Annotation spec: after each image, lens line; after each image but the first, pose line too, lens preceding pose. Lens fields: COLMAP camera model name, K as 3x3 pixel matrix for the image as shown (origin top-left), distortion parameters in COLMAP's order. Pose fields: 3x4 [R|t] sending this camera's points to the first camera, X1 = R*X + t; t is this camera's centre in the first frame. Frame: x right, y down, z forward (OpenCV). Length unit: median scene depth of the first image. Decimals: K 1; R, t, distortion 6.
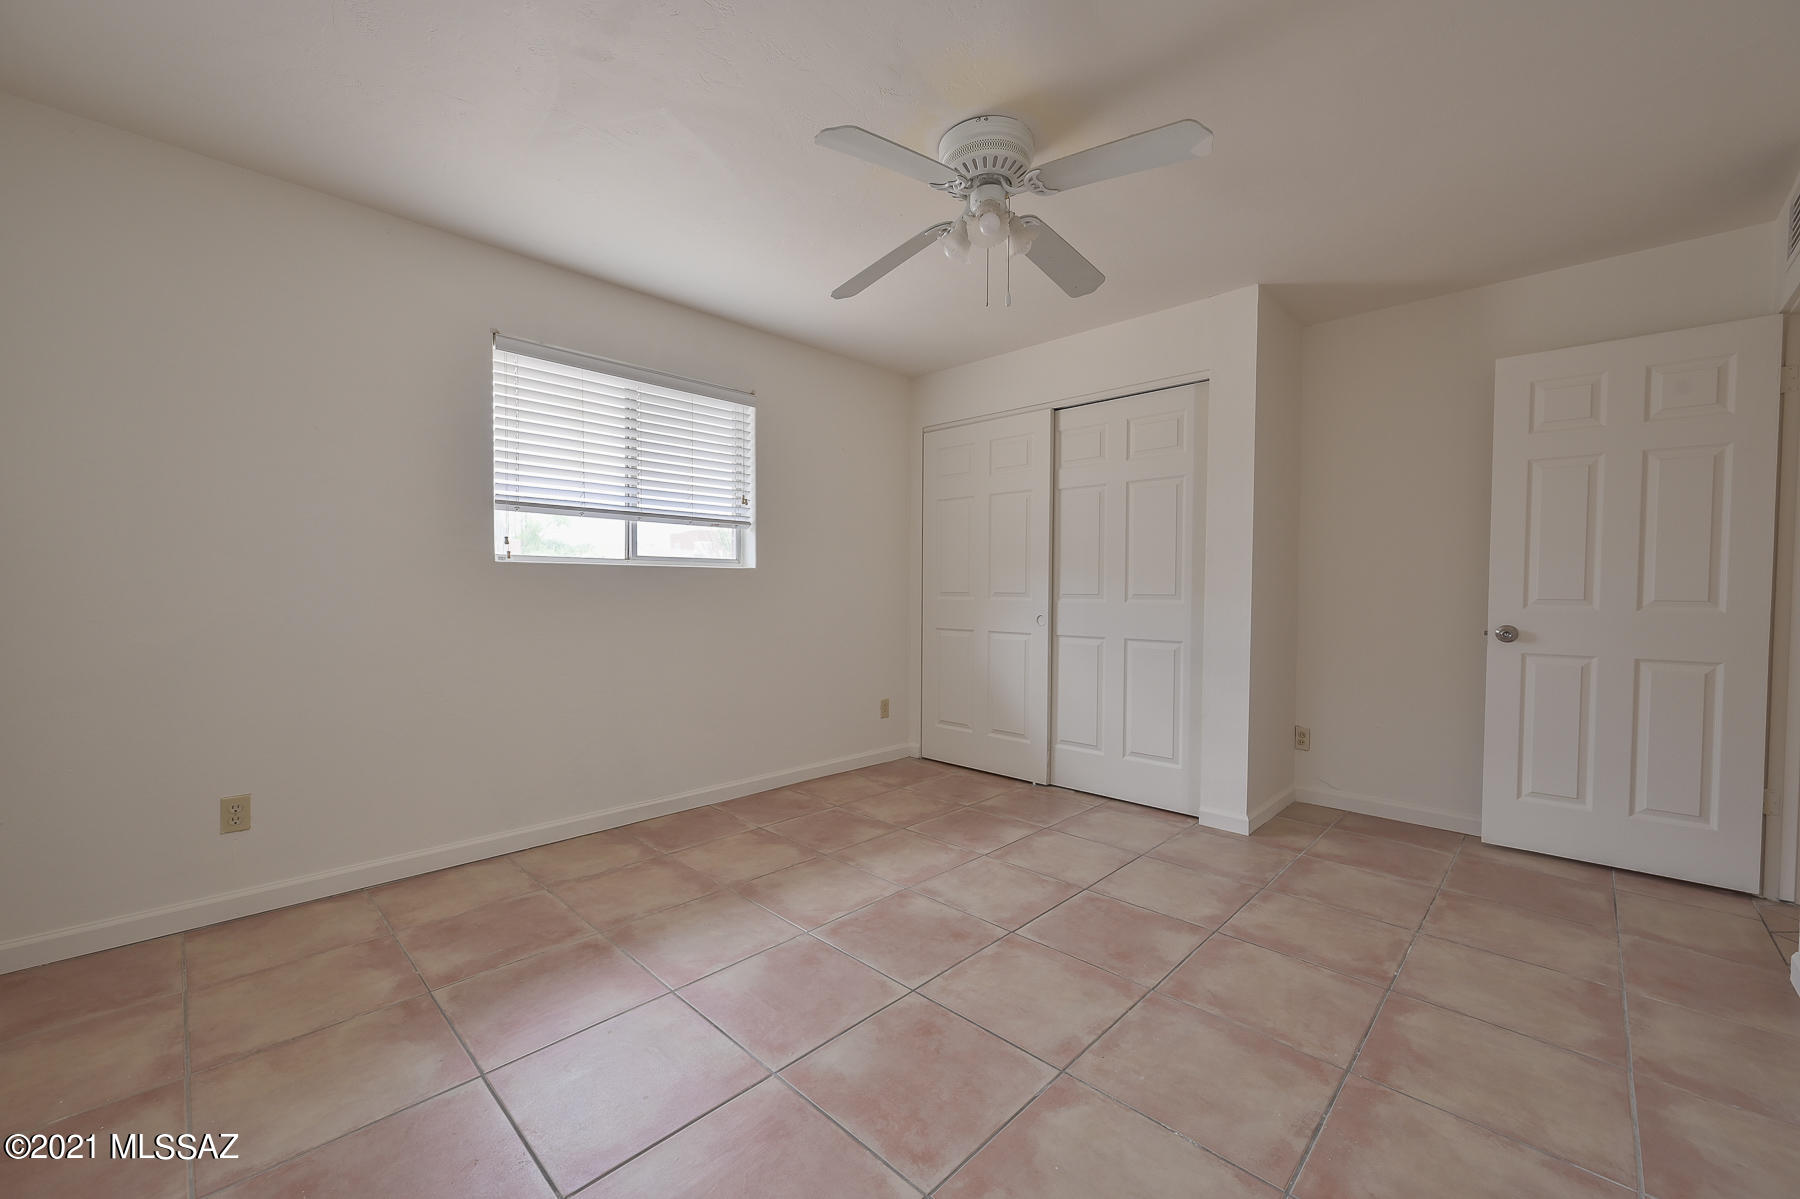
lens RADIAL K [[706.9, 0, 907.8], [0, 706.9, 605.4], [0, 0, 1]] dist [-0.002599, 0.000440]
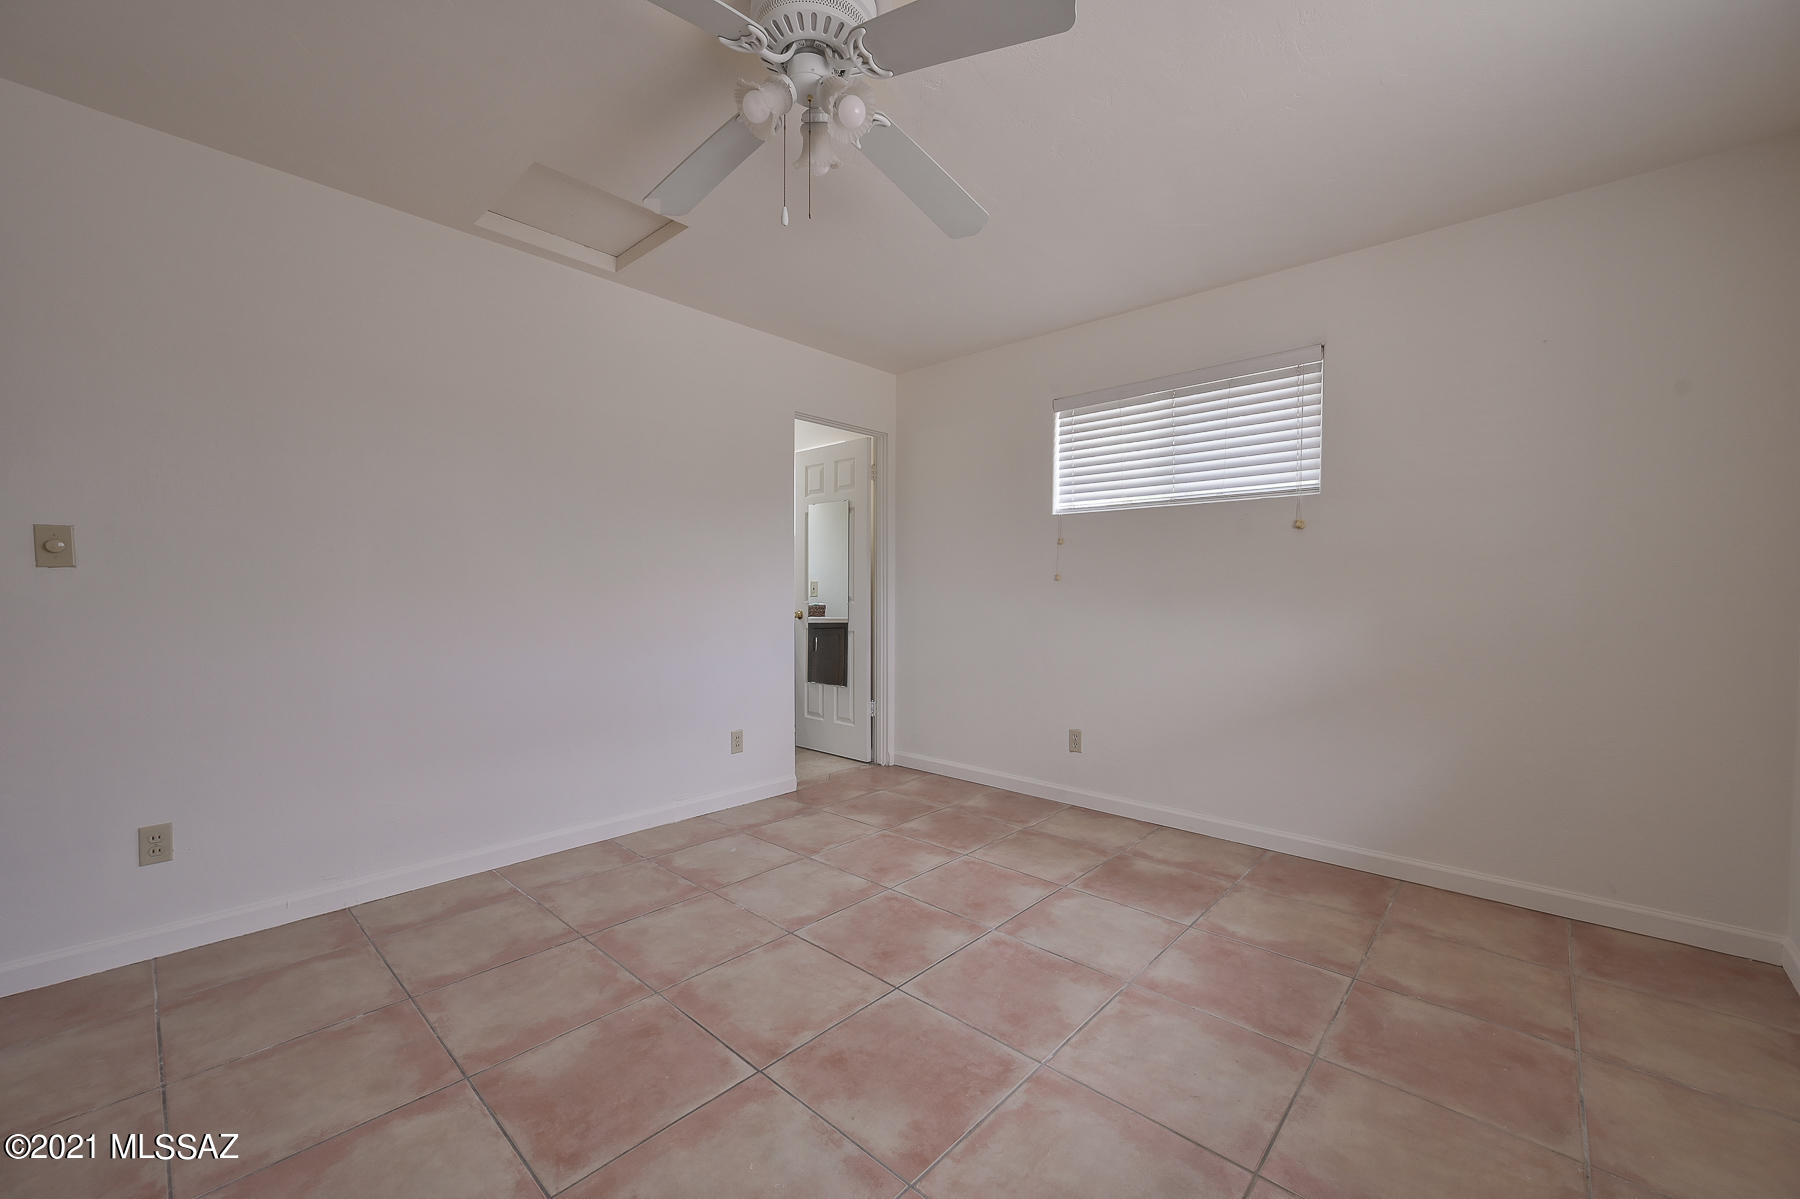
lens RADIAL K [[706.9, 0, 910.7], [0, 706.9, 601.9], [0, 0, 1]] dist [-0.002599, 0.000440]
pose [[-0.999460, -0.010310, -0.031201, 0.017975], [-0.011620, 0.999045, 0.042114, -0.037070], [0.030737, 0.042454, -0.998625, 1.397872]]
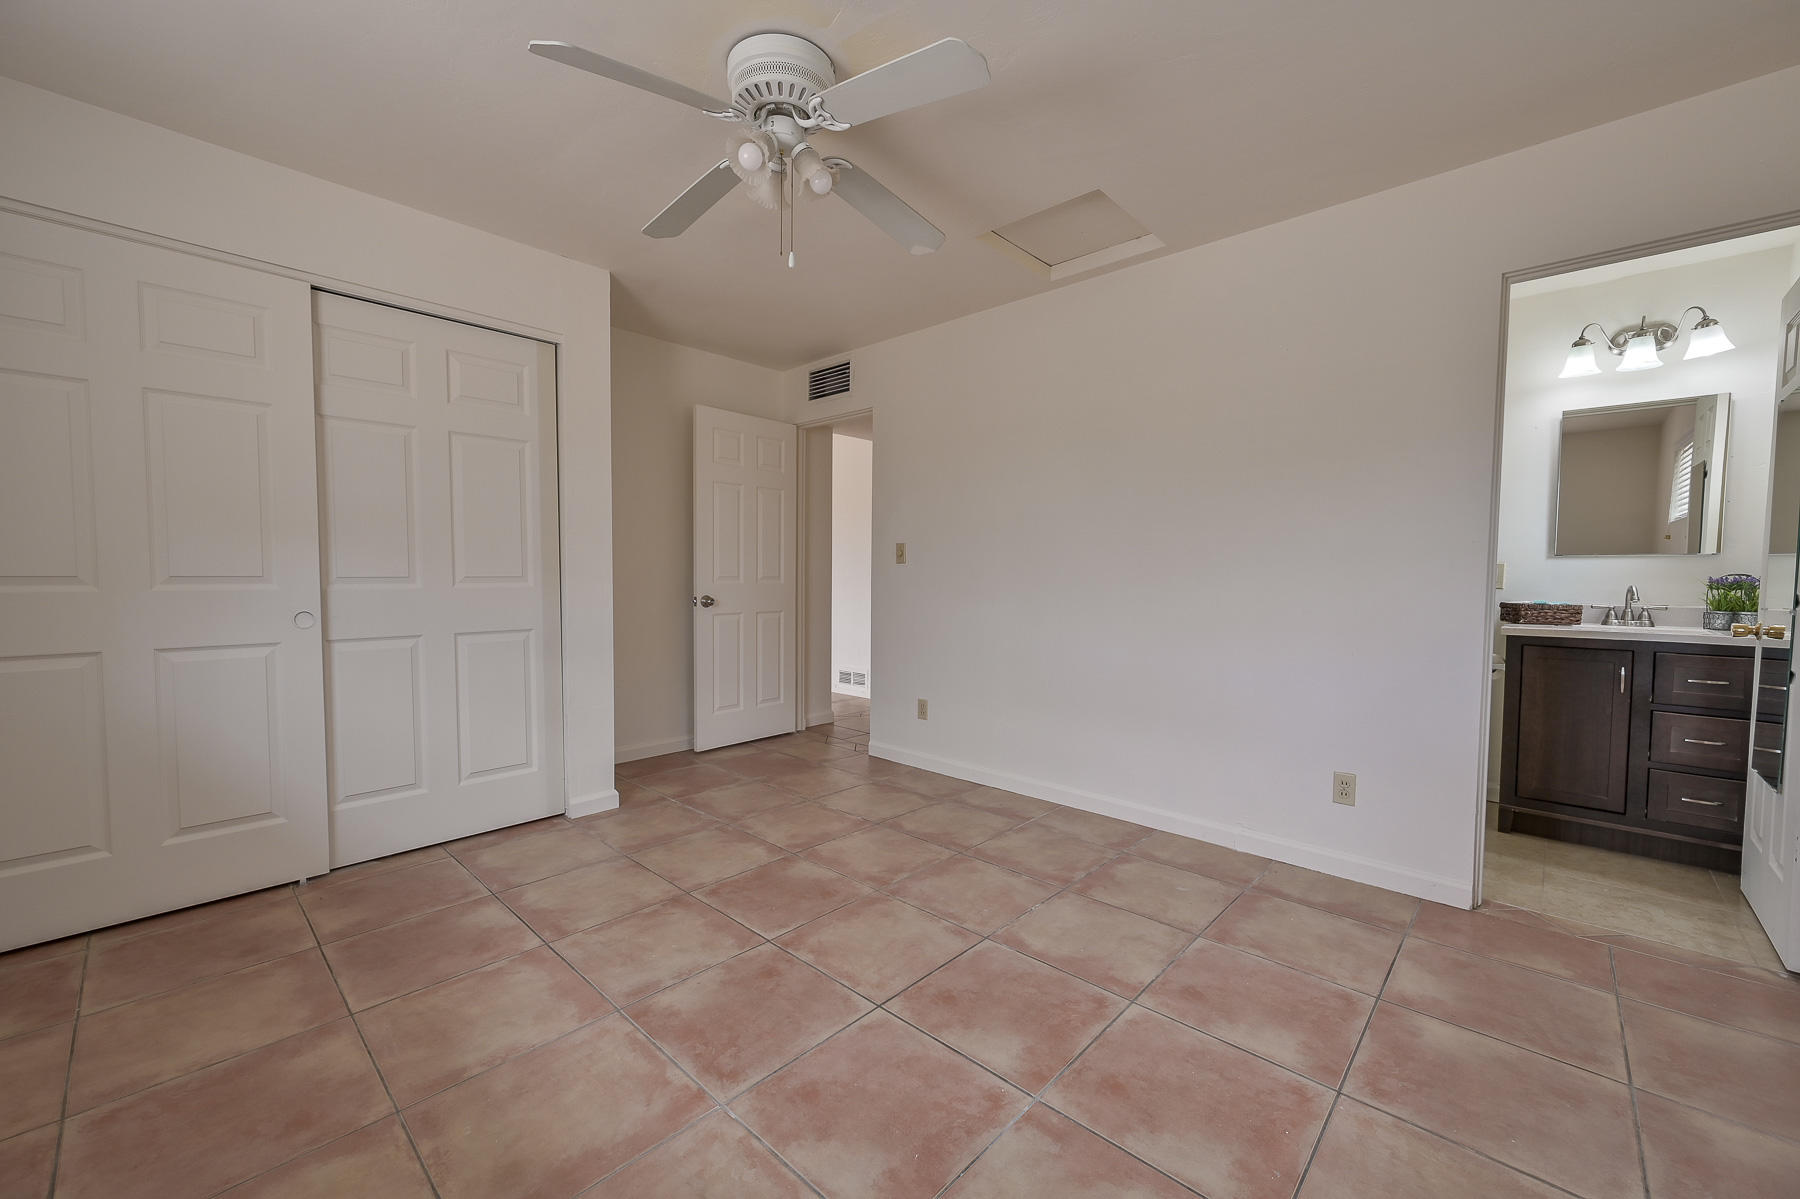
lens RADIAL K [[706.9, 0, 891.1], [0, 706.9, 606.7], [0, 0, 1]] dist [-0.002599, 0.000440]
pose [[-0.009679, -0.053982, 0.998495, -0.627191], [0.017616, 0.998378, 0.054146, -0.021654], [-0.999798, 0.018113, -0.008712, 0.689929]]
